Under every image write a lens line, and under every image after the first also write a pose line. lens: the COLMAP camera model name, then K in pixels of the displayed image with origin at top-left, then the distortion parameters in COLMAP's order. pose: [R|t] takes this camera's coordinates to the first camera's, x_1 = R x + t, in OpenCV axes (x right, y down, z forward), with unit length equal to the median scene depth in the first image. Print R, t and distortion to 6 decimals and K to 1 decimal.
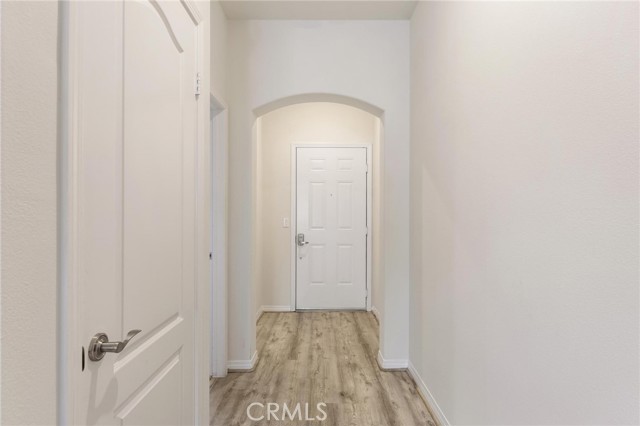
lens RADIAL K [[343.2, 0, 319.6], [0, 343.2, 215.5], [0, 0, 1]] dist [0.001958, -0.000289]
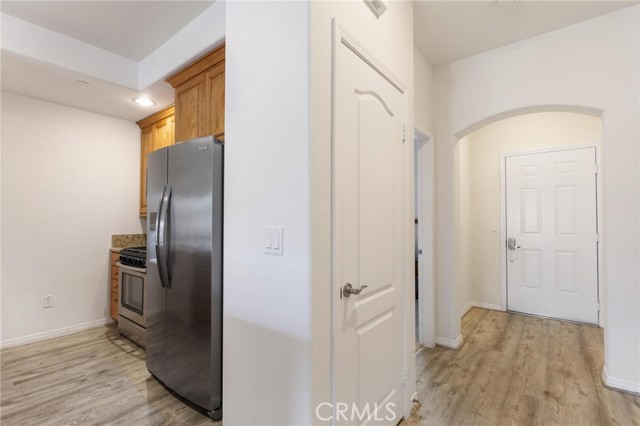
lens RADIAL K [[294.7, 0, 320.9], [0, 294.7, 214.6], [0, 0, 1]] dist [0.001061, -0.000490]
pose [[0.784440, -0.014021, -0.620046, 0.078829], [0.000884, 0.999769, -0.021489, -0.000763], [0.620204, 0.016308, 0.784271, -0.115551]]
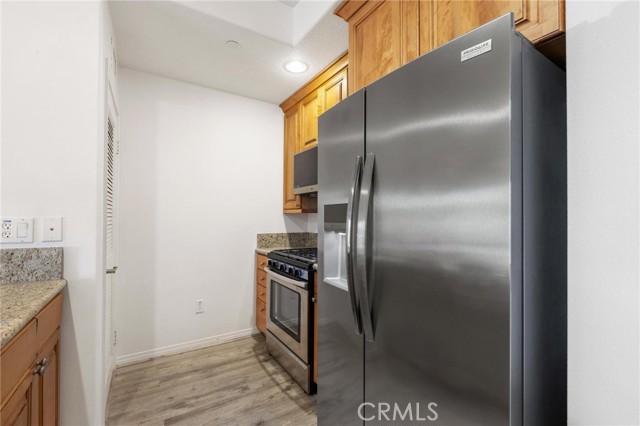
lens RADIAL K [[280.2, 0, 322.7], [0, 280.2, 214.7], [0, 0, 1]] dist [0.001825, -0.000505]
pose [[0.536721, -0.009756, -0.843703, -0.392276], [-0.003408, 0.999900, -0.013730, -0.000133], [0.843753, 0.010245, 0.536634, -0.037802]]
